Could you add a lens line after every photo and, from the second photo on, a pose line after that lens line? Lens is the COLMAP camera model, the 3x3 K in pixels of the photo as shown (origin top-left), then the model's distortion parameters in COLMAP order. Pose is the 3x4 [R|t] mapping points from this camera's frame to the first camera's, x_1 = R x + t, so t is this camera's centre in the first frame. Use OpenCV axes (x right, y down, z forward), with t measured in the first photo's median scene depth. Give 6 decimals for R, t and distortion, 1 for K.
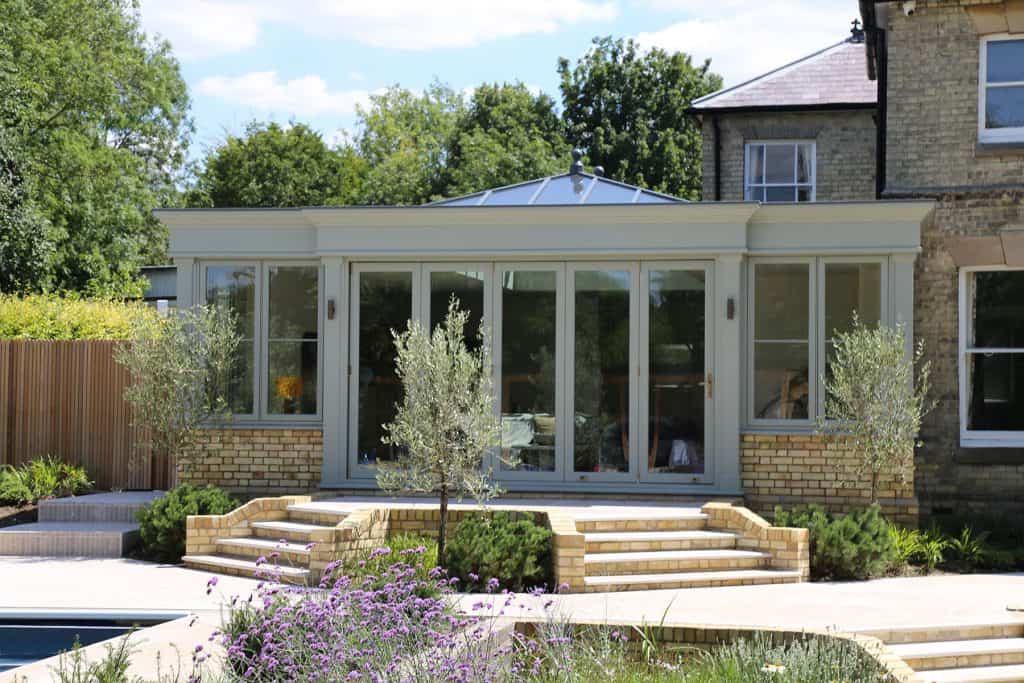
lens RADIAL K [[1880.3, 0, 547.3], [0, 1880.3, 339.6], [0, 0, 1]] dist [0.266436, -0.123159]
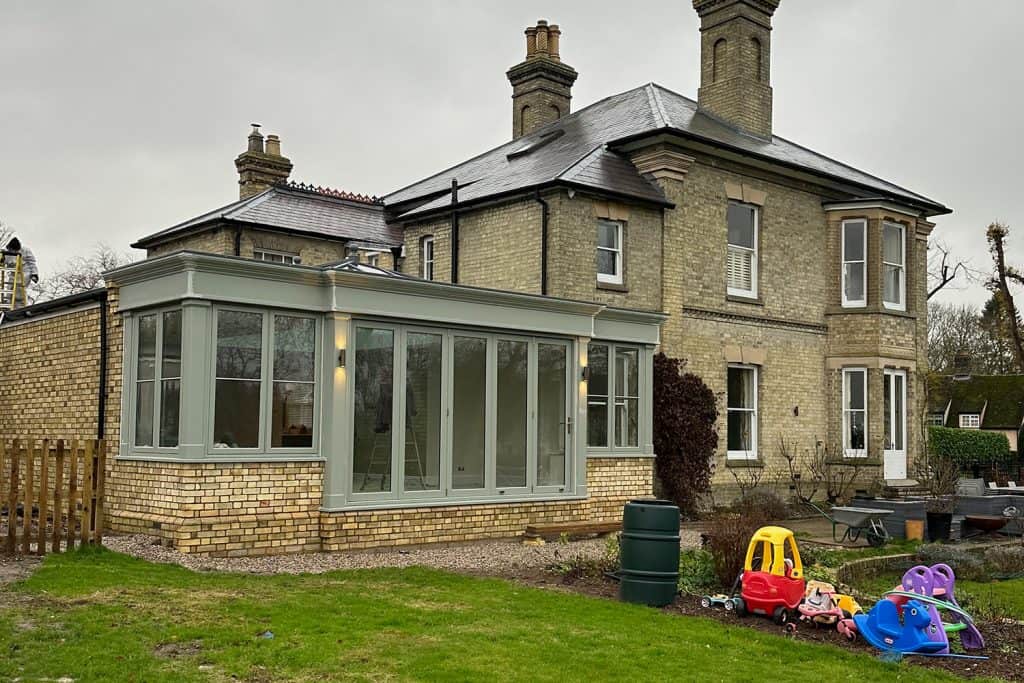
lens RADIAL K [[1036.8, 0, 543.9], [0, 1036.8, 364.5], [0, 0, 1]] dist [0.168576, -0.397848]
pose [[0.583323, 0.052398, 0.810549, -0.555781], [-0.033055, 0.998622, -0.040768, 0.010424], [-0.811568, -0.003012, 0.584251, 0.512788]]
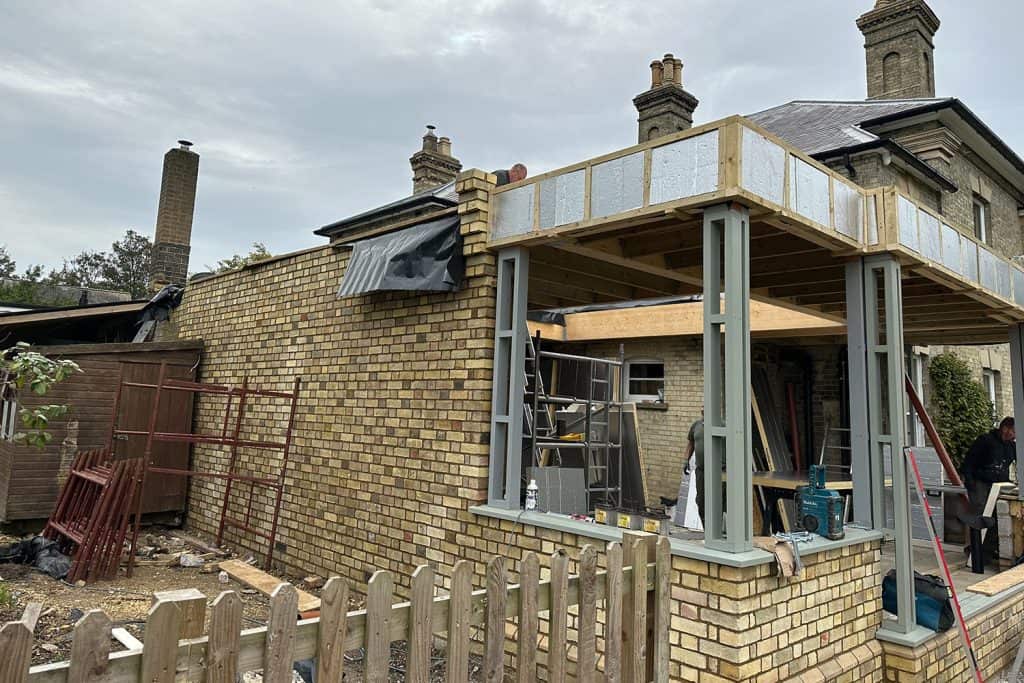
lens RADIAL K [[704.3, 0, 508.7], [0, 704.3, 297.8], [0, 0, 1]] dist [0.117342, -0.185075]
pose [[0.576705, 0.141036, 0.804686, -0.379468], [-0.062502, 0.989716, -0.128672, 0.008621], [-0.814558, 0.023911, 0.579589, 0.953131]]
